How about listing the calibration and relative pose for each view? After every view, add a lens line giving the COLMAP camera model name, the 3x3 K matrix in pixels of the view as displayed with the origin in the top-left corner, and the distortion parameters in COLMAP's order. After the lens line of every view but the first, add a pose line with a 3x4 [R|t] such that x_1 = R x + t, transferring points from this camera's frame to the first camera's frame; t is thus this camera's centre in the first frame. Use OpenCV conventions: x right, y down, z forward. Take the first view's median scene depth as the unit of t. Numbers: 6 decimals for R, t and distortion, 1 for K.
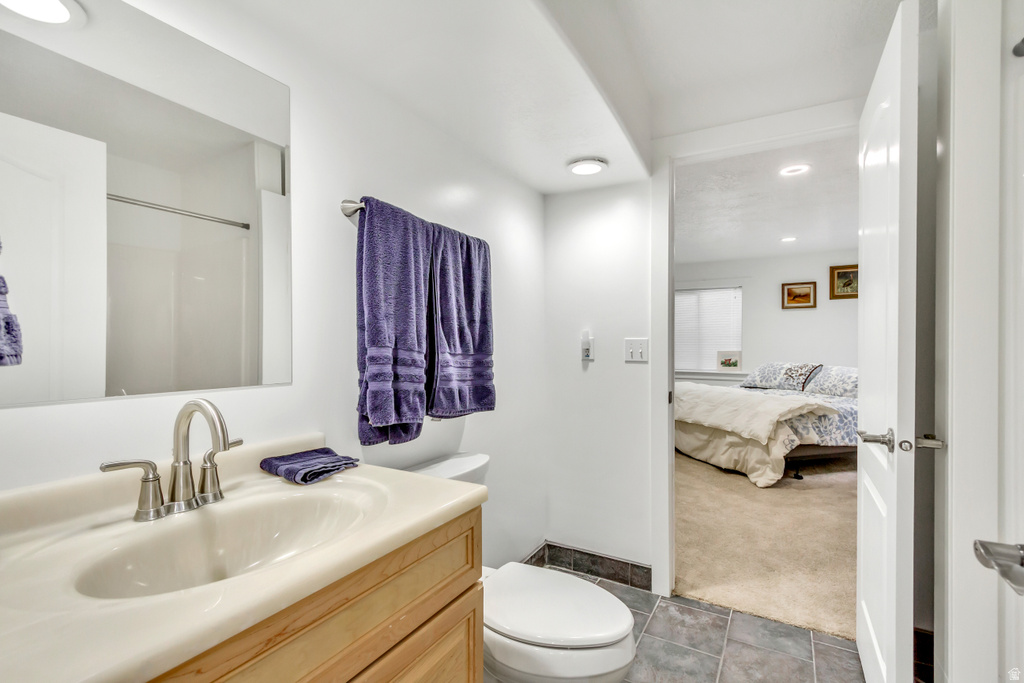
lens RADIAL K [[468.0, 0, 512.5], [0, 468.0, 344.8], [0, 0, 1]] dist [0.016199, -0.007357]
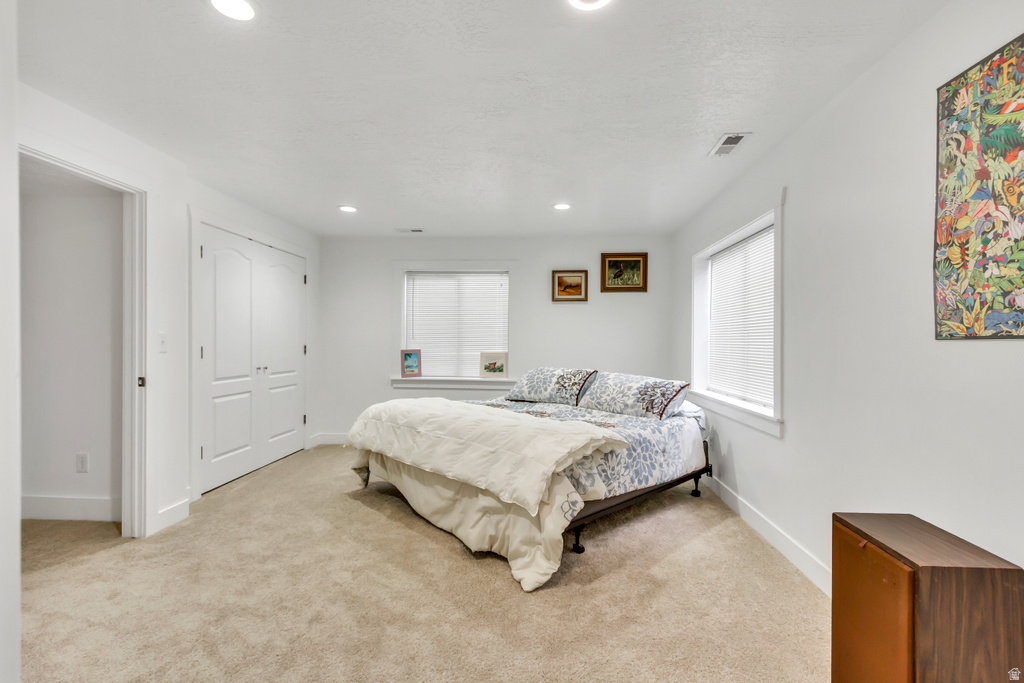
lens RADIAL K [[468.0, 0, 512.5], [0, 468.0, 344.8], [0, 0, 1]] dist [0.016199, -0.007357]
pose [[0.899950, 0.004308, 0.435971, 0.230347], [-0.005891, 0.999980, 0.002279, -0.003072], [-0.435952, -0.004620, 0.899958, 0.437555]]
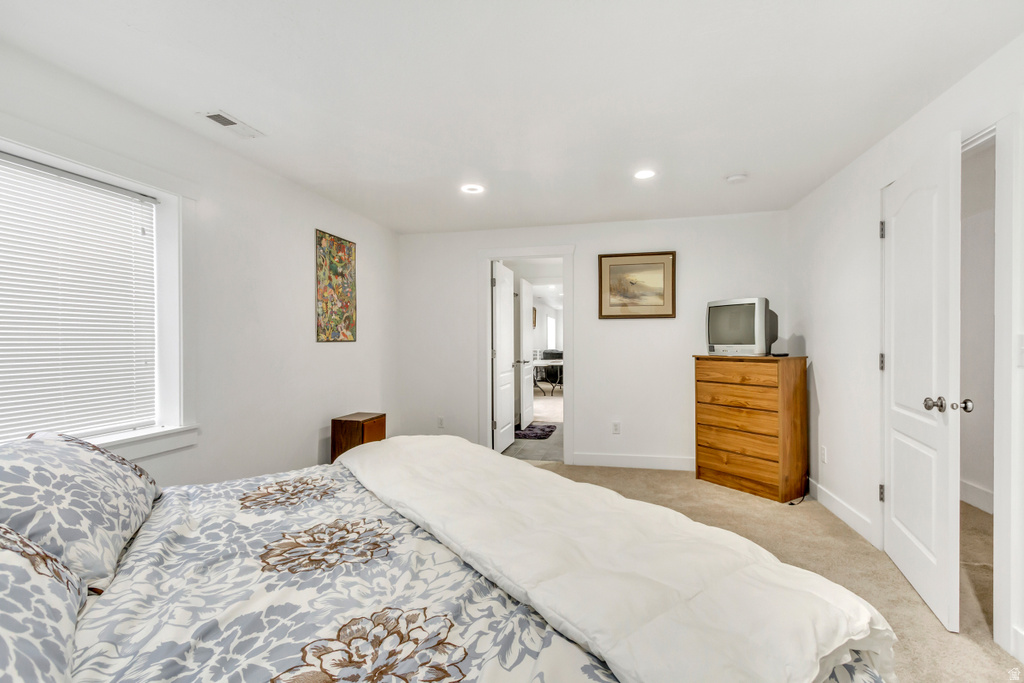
lens RADIAL K [[468.0, 0, 512.5], [0, 468.0, 344.8], [0, 0, 1]] dist [0.016199, -0.007357]
pose [[-0.956404, 0.007557, -0.291949, 0.619929], [0.004064, 0.999913, 0.012569, -0.012753], [0.292018, 0.010835, -0.956351, 1.552096]]
